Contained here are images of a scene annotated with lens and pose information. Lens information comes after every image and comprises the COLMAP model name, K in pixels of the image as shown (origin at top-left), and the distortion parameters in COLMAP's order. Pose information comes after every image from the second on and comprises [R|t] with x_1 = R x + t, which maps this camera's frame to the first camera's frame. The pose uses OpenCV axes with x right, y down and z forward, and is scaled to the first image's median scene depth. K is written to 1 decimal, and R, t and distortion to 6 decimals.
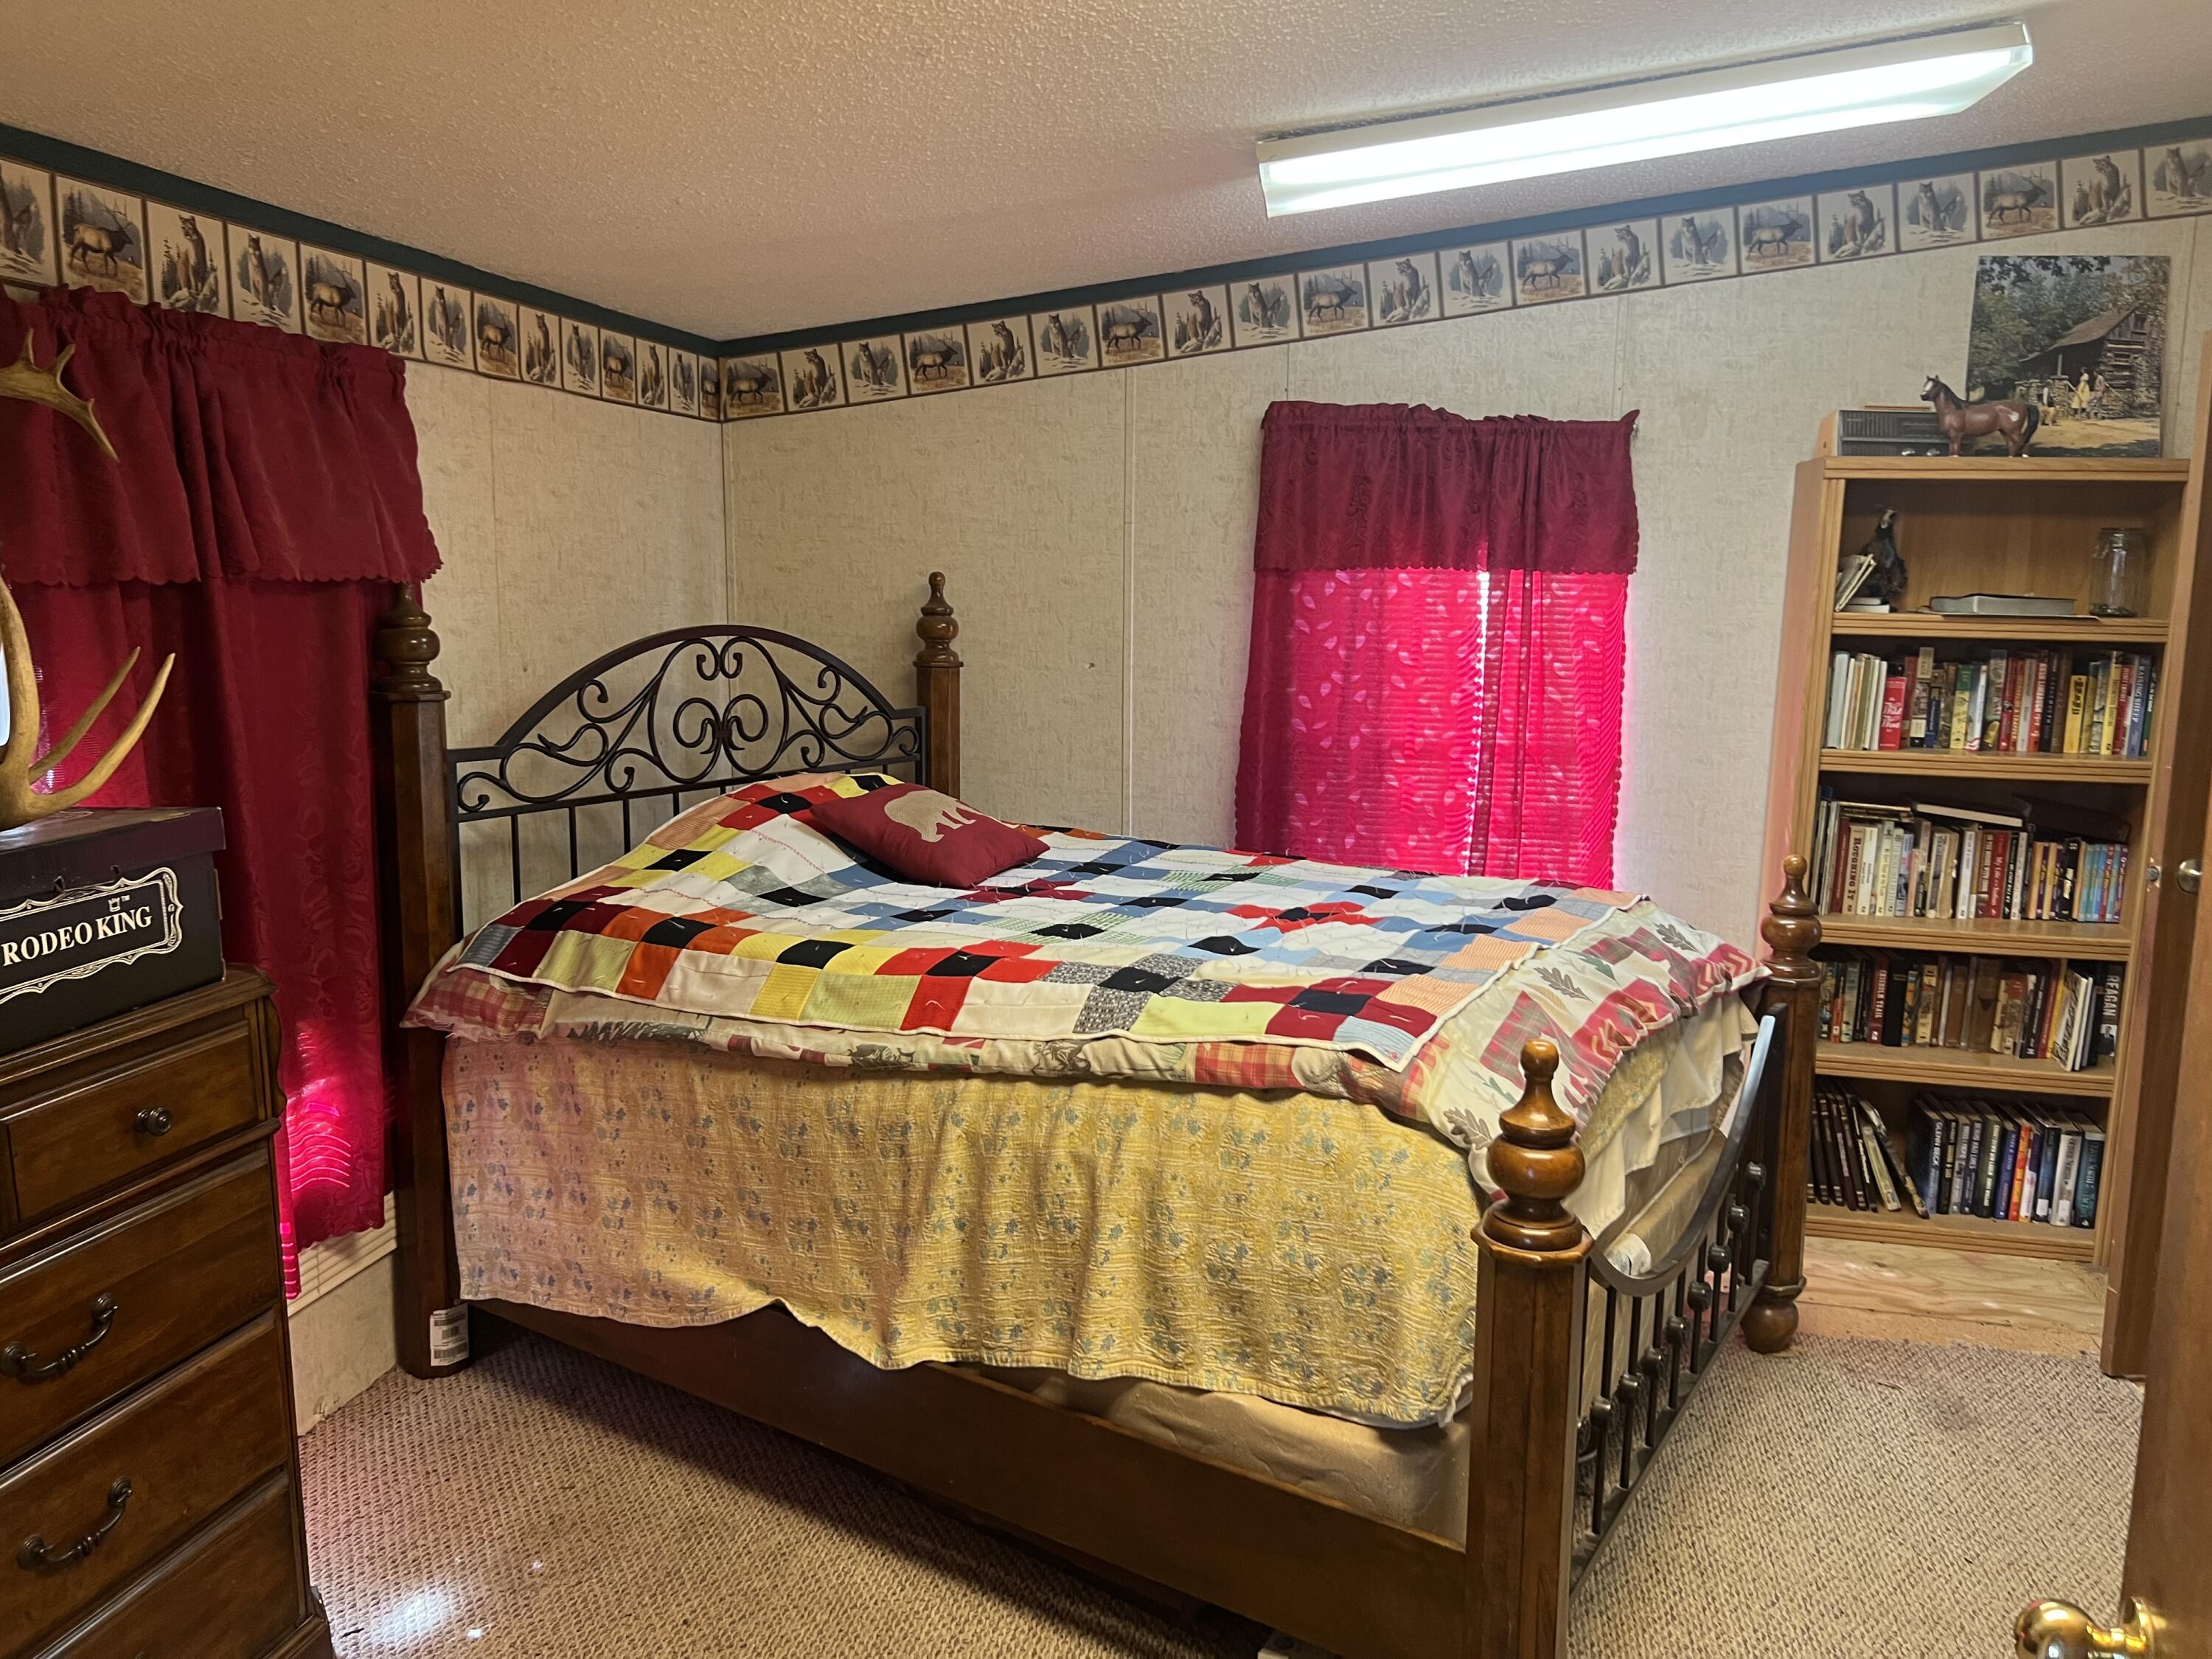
lens RADIAL K [[1591.6, 0, 1110.2], [0, 1591.6, 838.2], [0, 0, 1]] dist [0.107461, -0.137001]
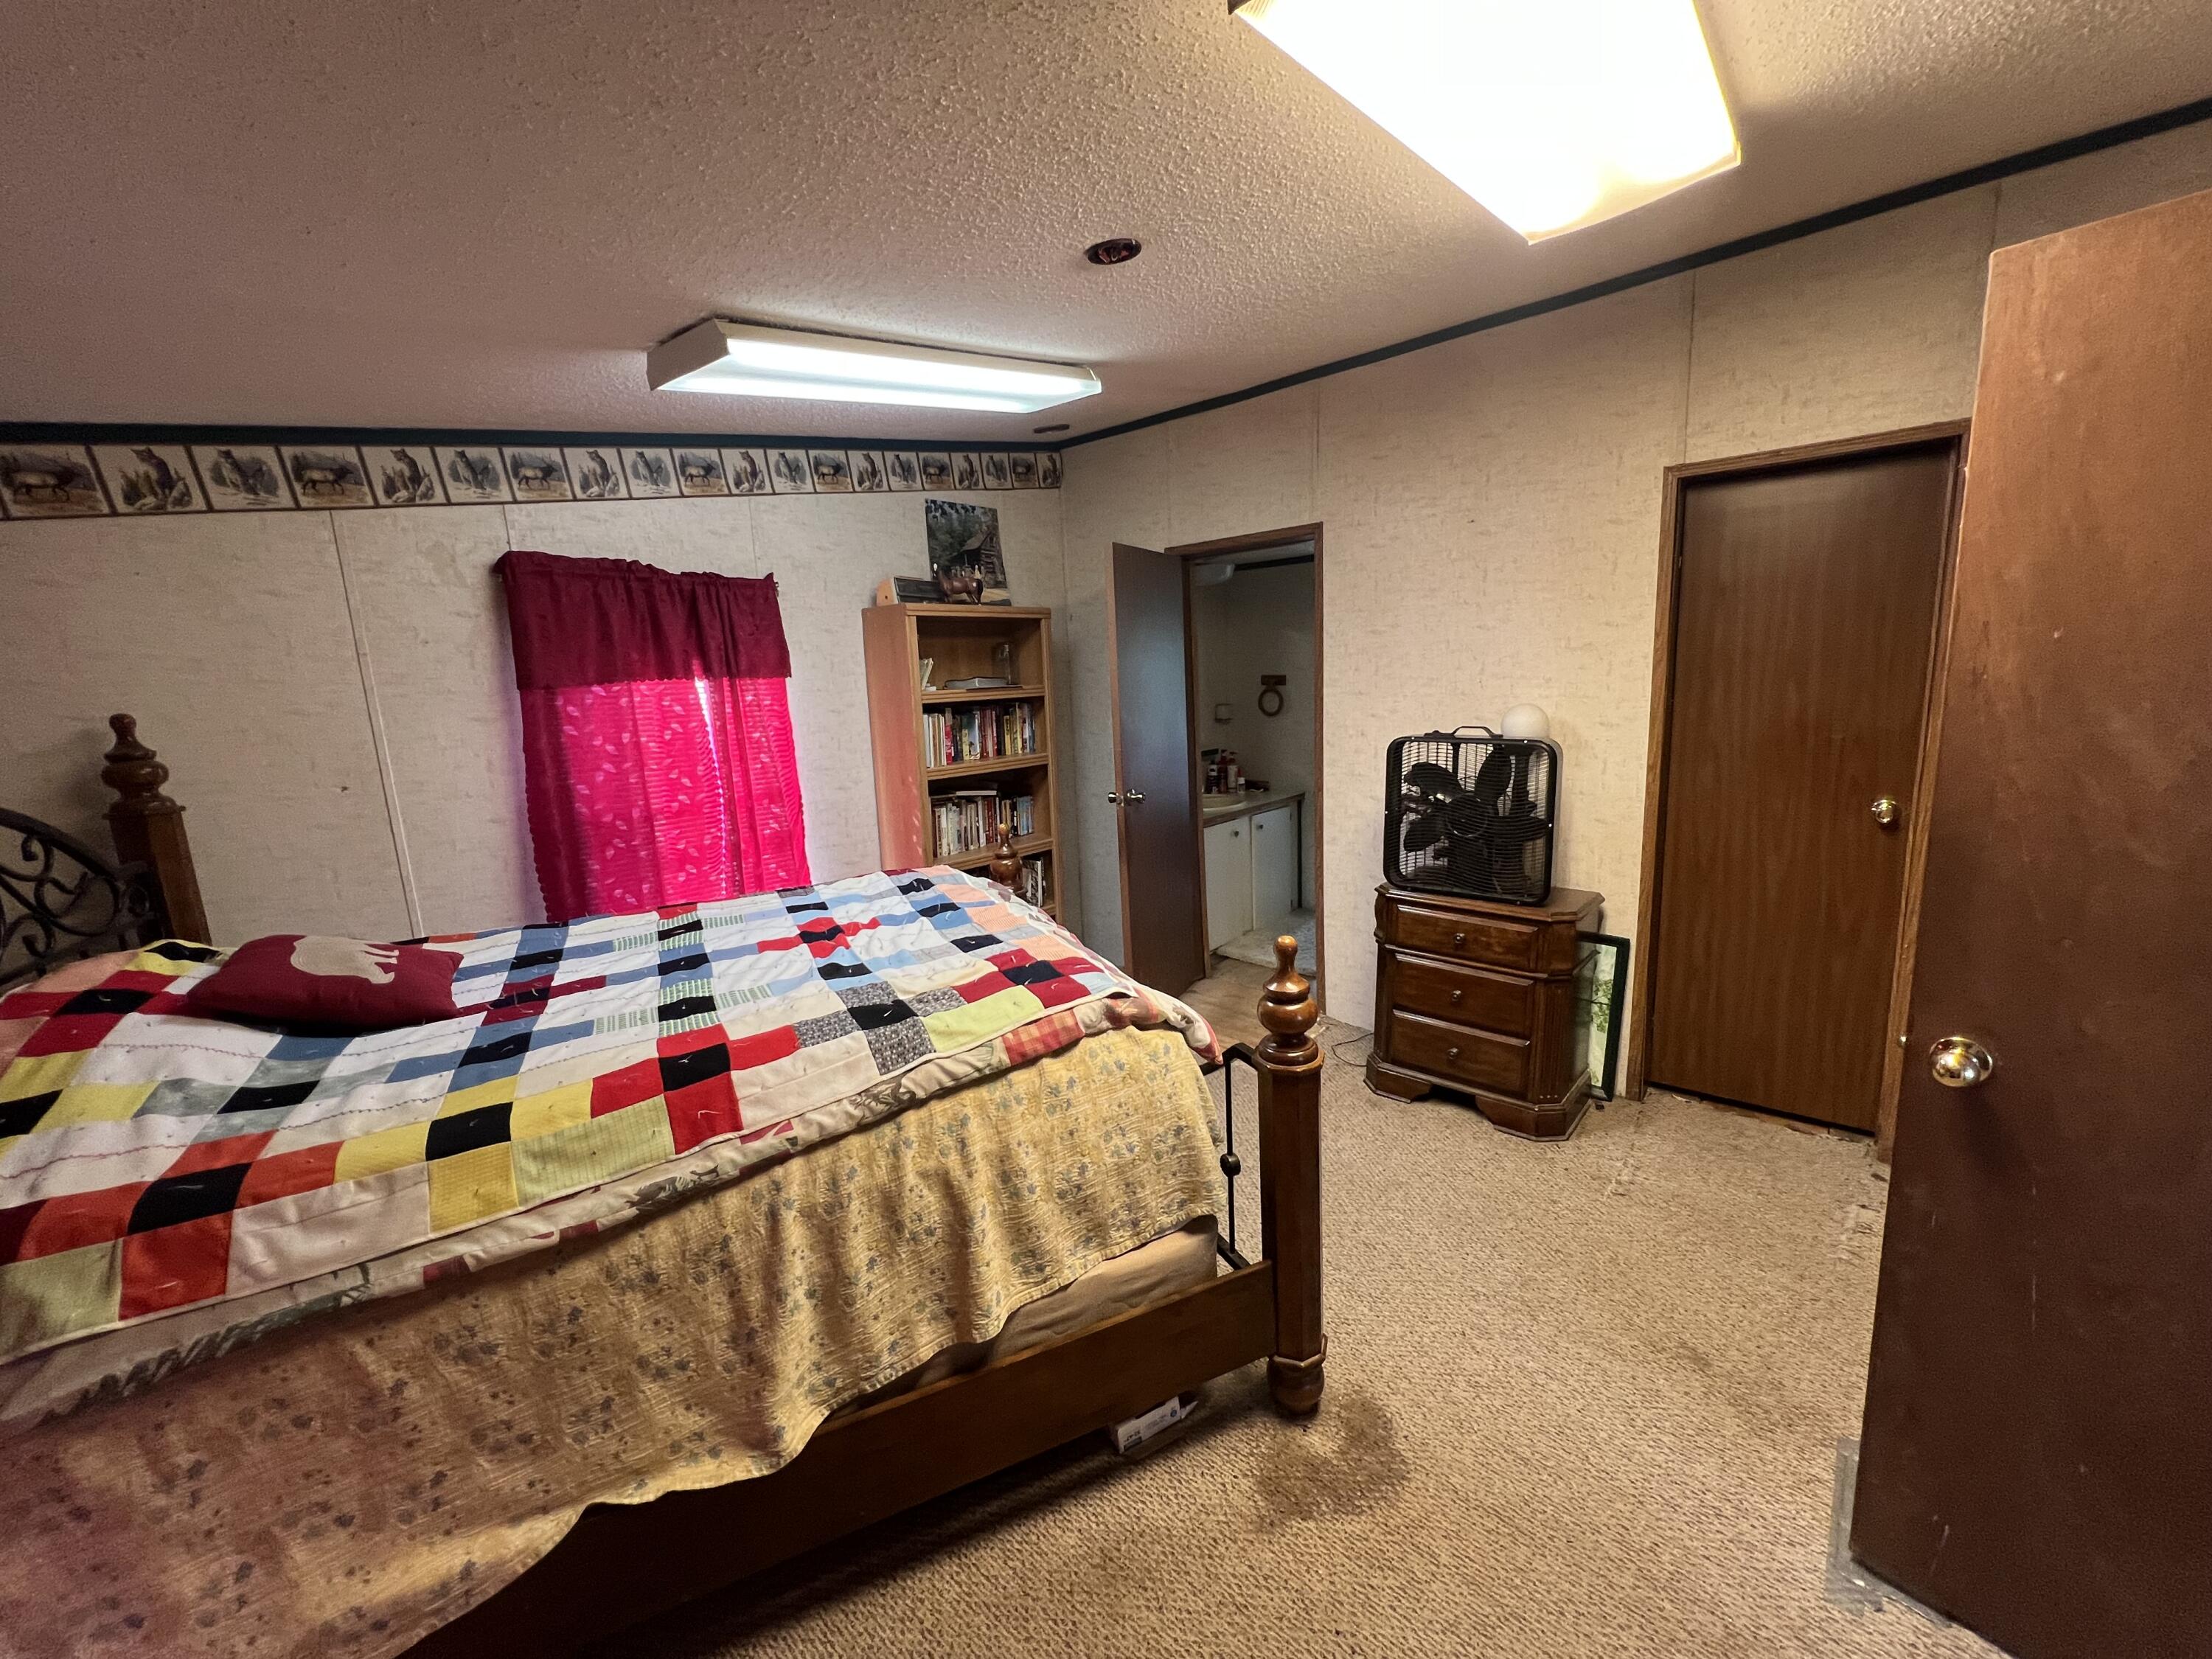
lens RADIAL K [[886.6, 0, 1101.6], [0, 886.6, 821.7], [0, 0, 1]] dist [-0.005035, 0.000860]
pose [[0.537995, -0.185460, 0.822293, -0.355692], [0.193547, 0.976613, 0.093635, -0.070381], [-0.820427, 0.108777, 0.561308, 0.411134]]
